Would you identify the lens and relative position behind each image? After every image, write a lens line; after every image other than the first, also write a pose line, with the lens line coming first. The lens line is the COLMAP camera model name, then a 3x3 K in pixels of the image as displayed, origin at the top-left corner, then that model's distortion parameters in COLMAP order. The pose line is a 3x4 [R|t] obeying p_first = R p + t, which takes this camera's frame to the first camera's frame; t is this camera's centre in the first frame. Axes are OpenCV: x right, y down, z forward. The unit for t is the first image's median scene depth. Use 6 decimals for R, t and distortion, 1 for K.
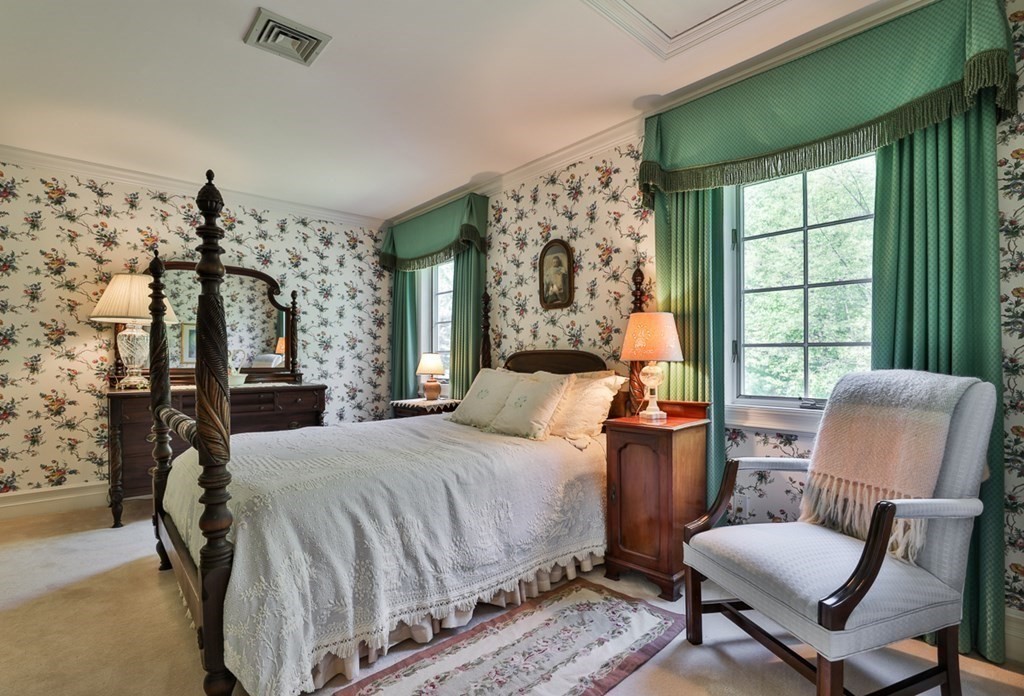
lens RADIAL K [[478.1, 0, 540.5], [0, 478.1, 362.2], [0, 0, 1]] dist [-0.058368, 0.015596]
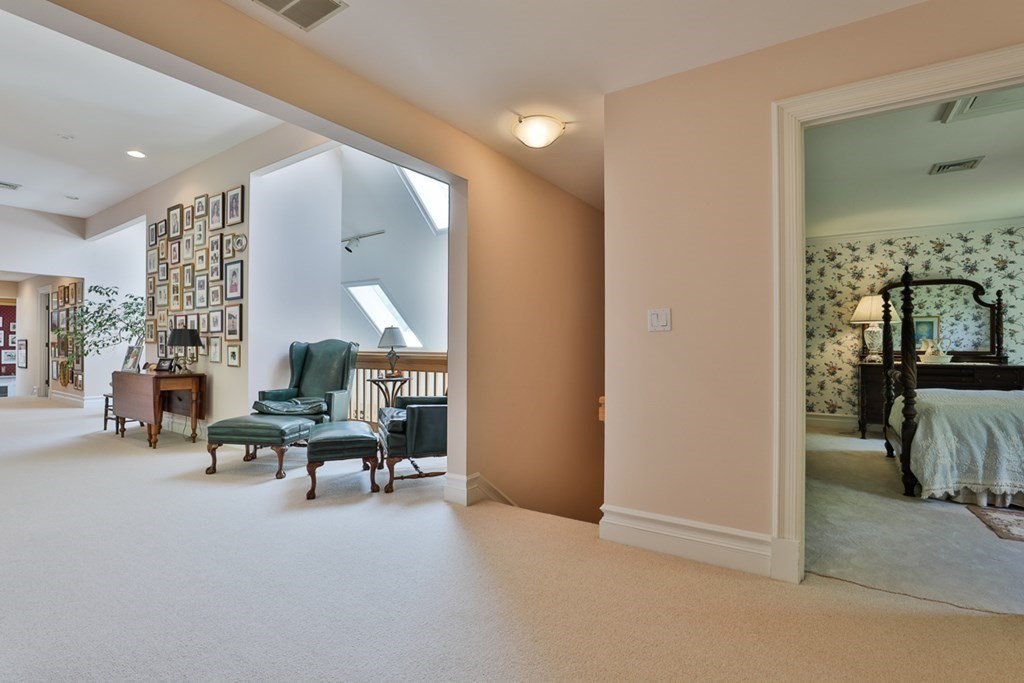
lens RADIAL K [[491.6, 0, 512.0], [0, 491.6, 341.5], [0, 0, 1]] dist [-0.001508, 0.000633]
pose [[0.218536, -0.007222, -0.975802, 0.588775], [-0.007951, 0.999926, -0.009181, 0.008593], [0.975796, 0.009765, 0.218463, -0.690542]]
